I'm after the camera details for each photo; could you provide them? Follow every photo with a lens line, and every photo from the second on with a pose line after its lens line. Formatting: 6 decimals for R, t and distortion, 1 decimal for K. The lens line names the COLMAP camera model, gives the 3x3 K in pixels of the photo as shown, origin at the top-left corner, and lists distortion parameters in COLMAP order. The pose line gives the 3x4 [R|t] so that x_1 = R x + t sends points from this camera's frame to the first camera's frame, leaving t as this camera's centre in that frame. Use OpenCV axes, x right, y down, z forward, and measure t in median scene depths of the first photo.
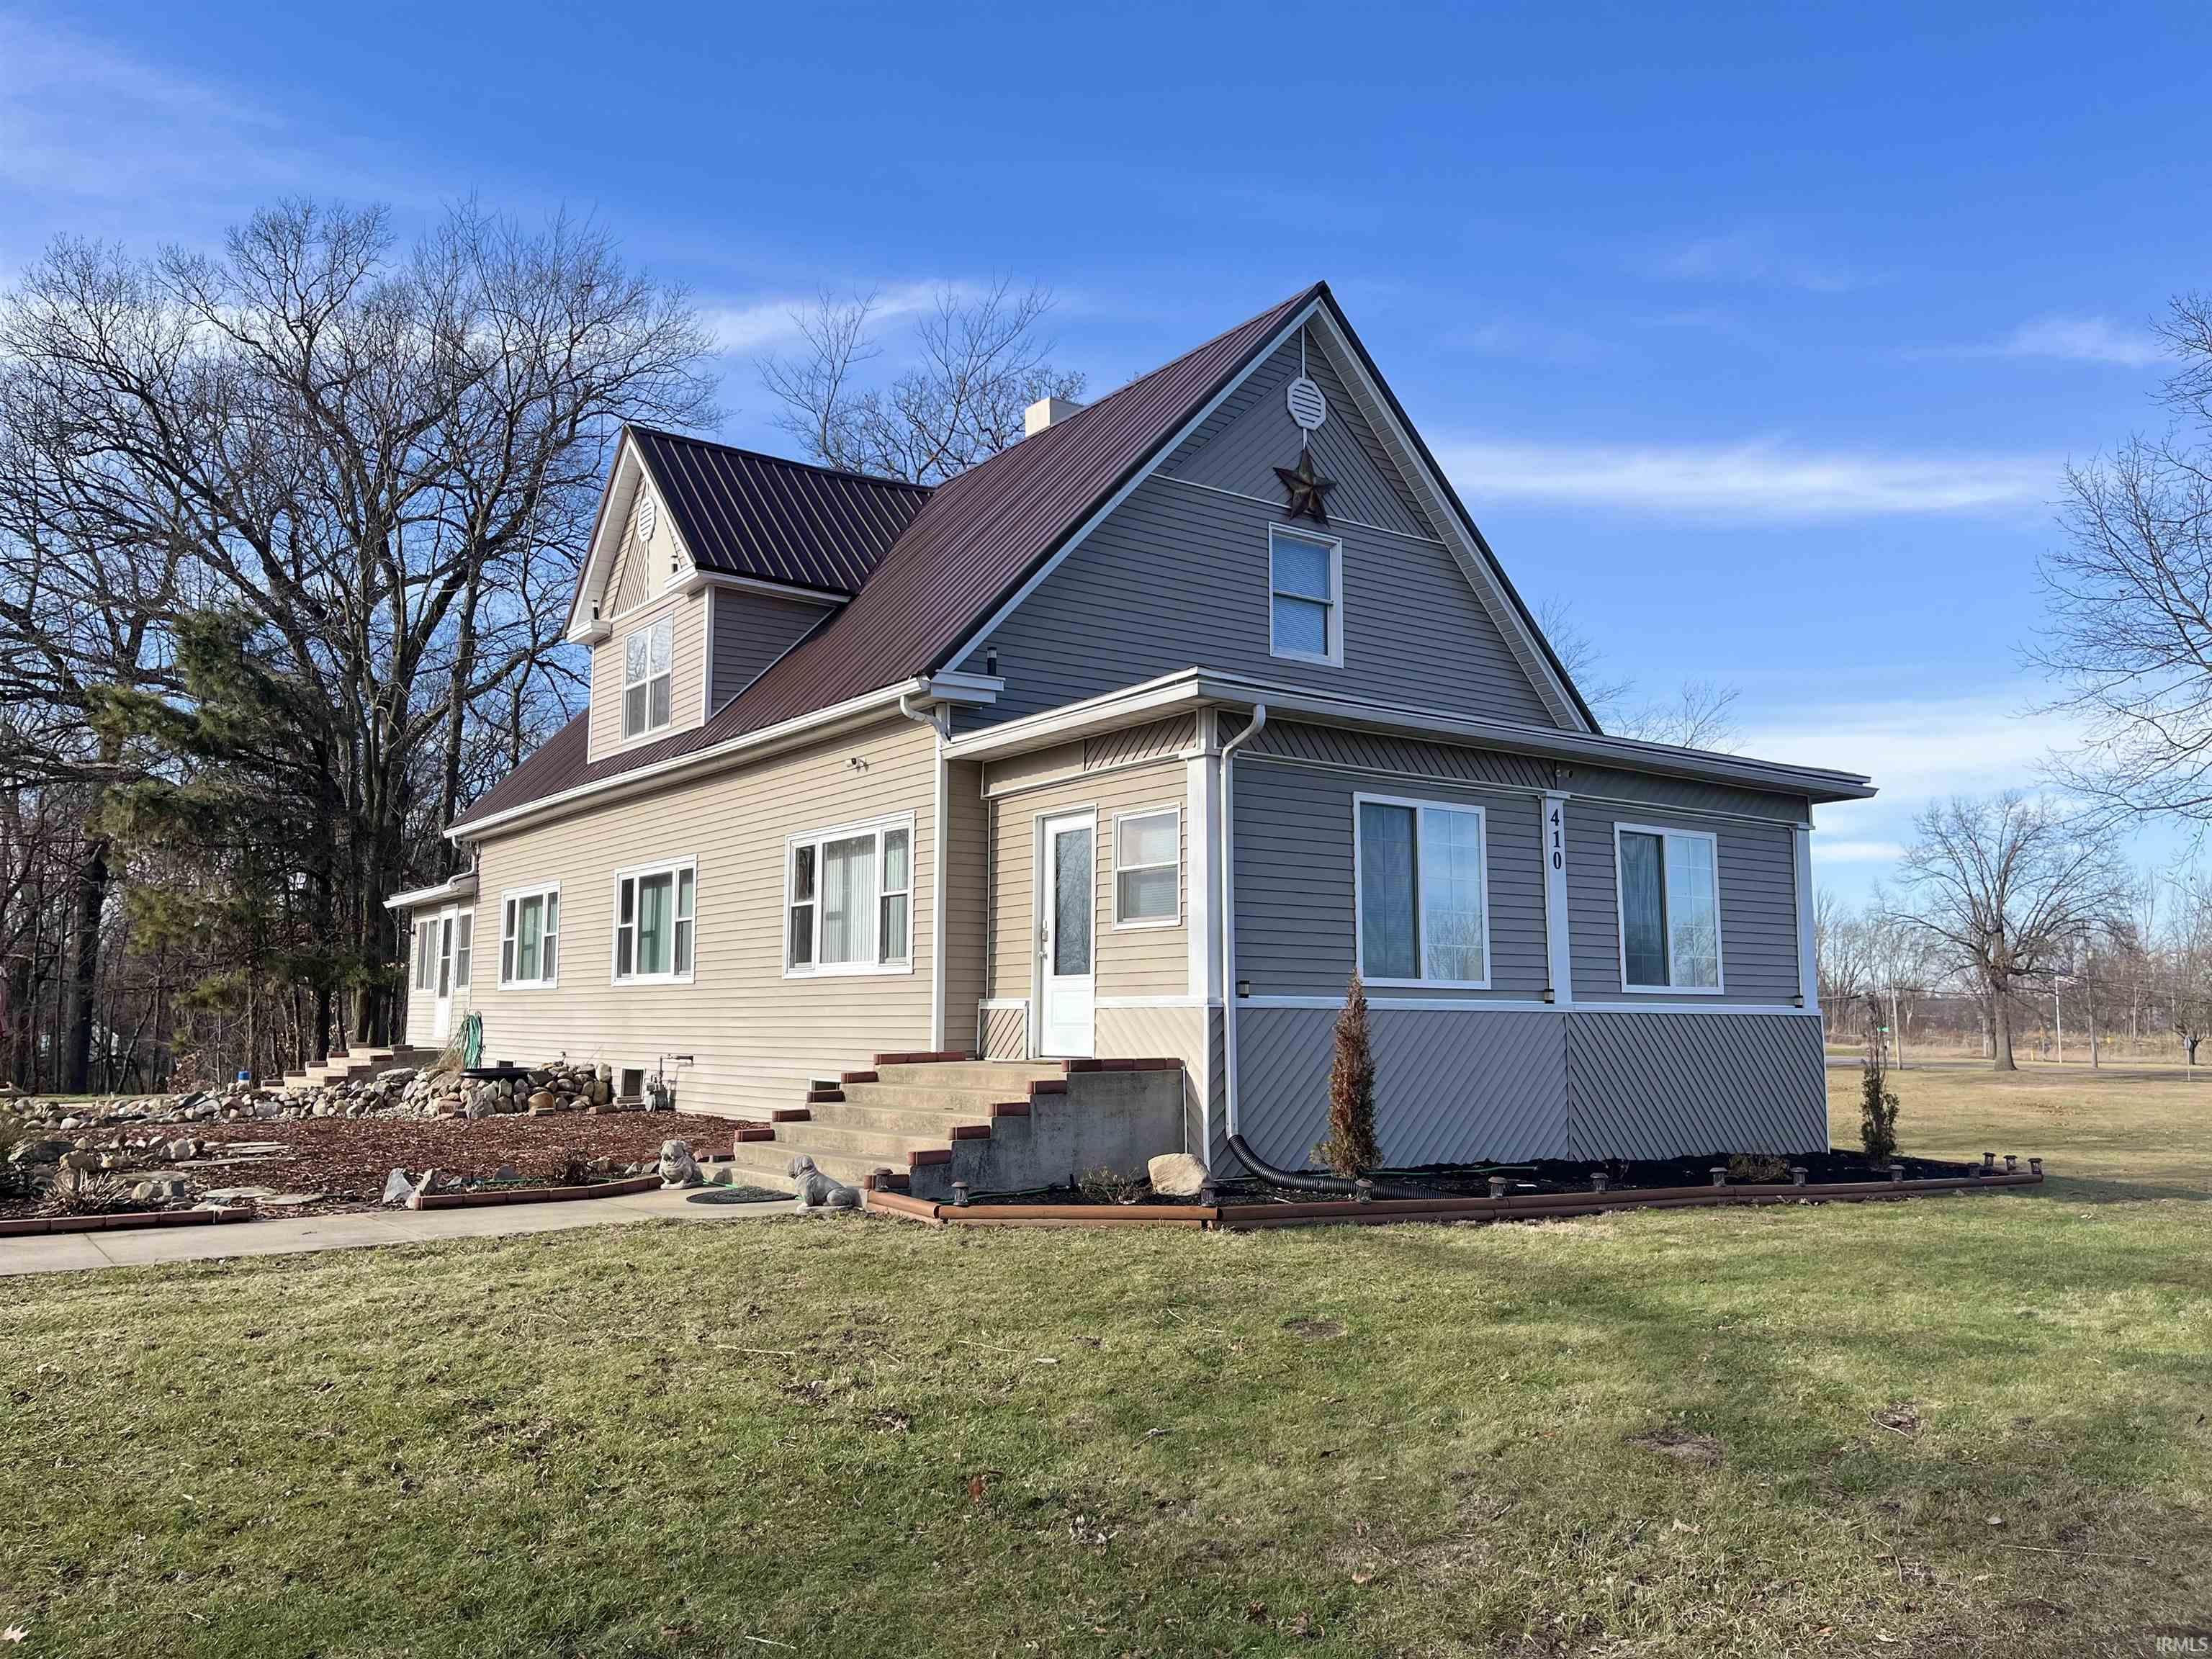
lens RADIAL K [[1679.6, 0, 1101.5], [0, 1679.6, 817.6], [0, 0, 1]] dist [0.065357, -0.001148]
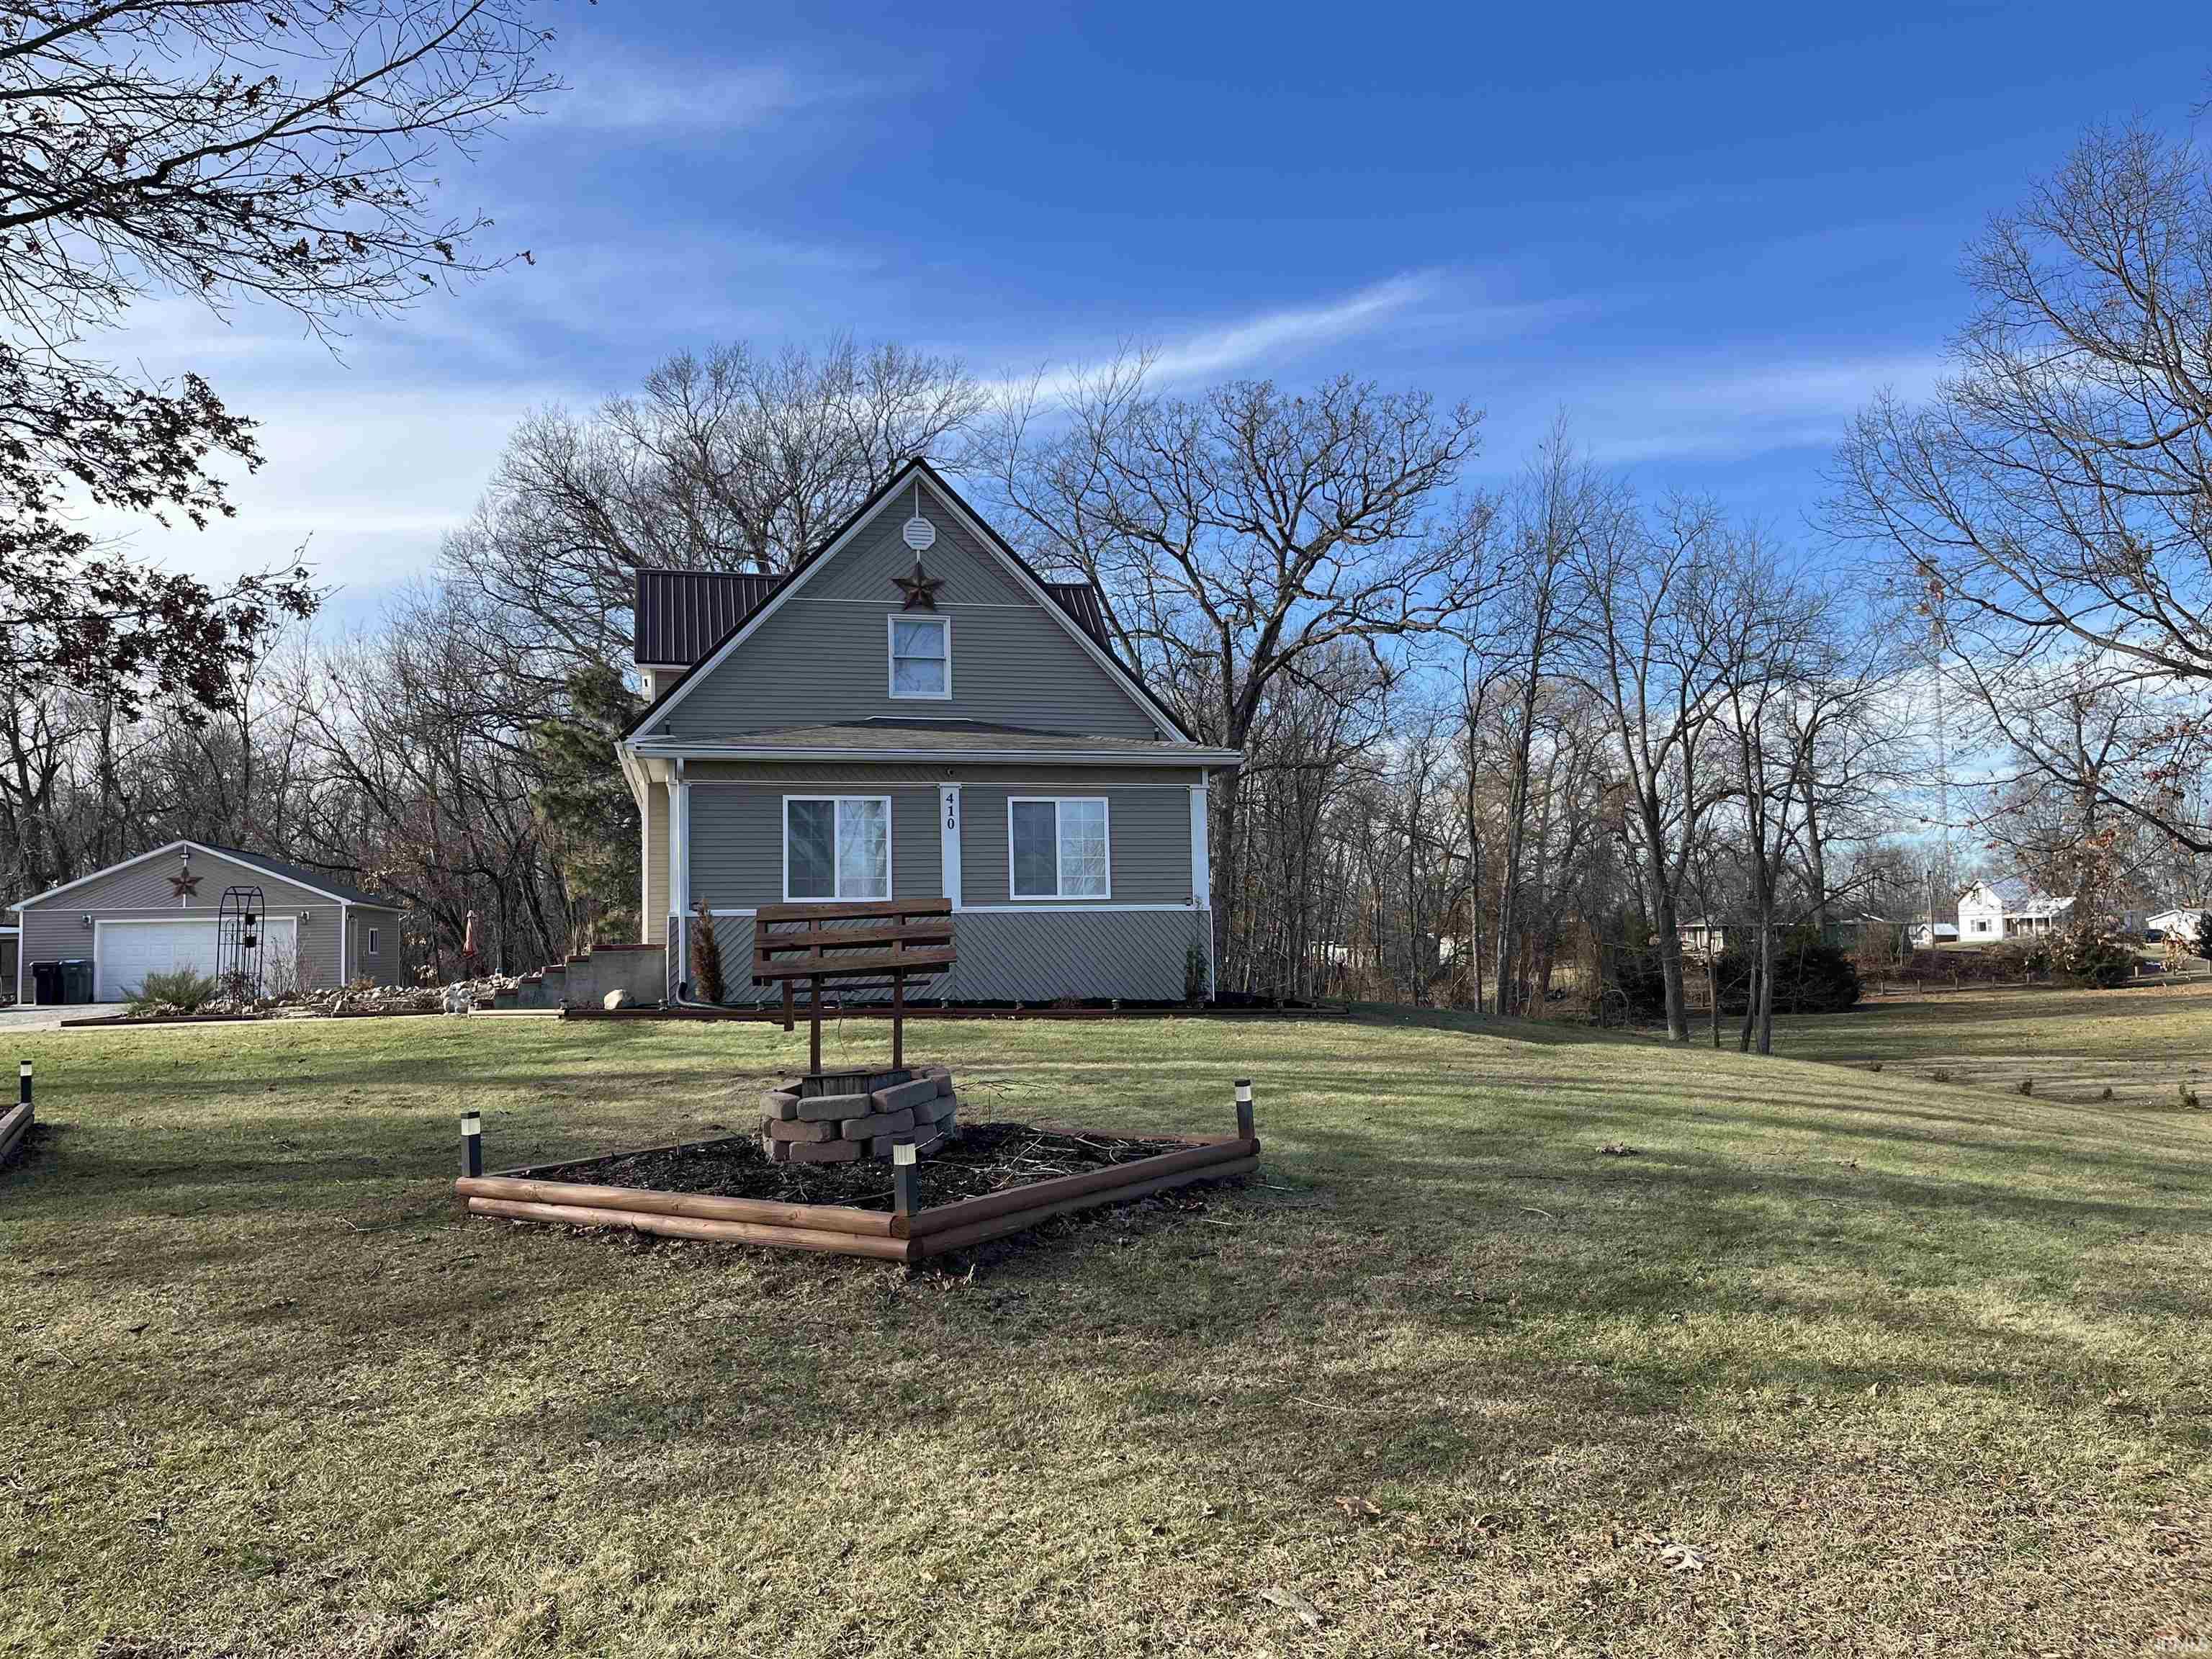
lens RADIAL K [[1679.6, 0, 1109.3], [0, 1679.6, 839.4], [0, 0, 1]] dist [0.065357, -0.001148]
pose [[0.926432, -0.042683, -0.374034, 0.872982], [0.065285, 0.996713, 0.047963, -0.024587], [0.370758, -0.068854, 0.926174, -0.415906]]
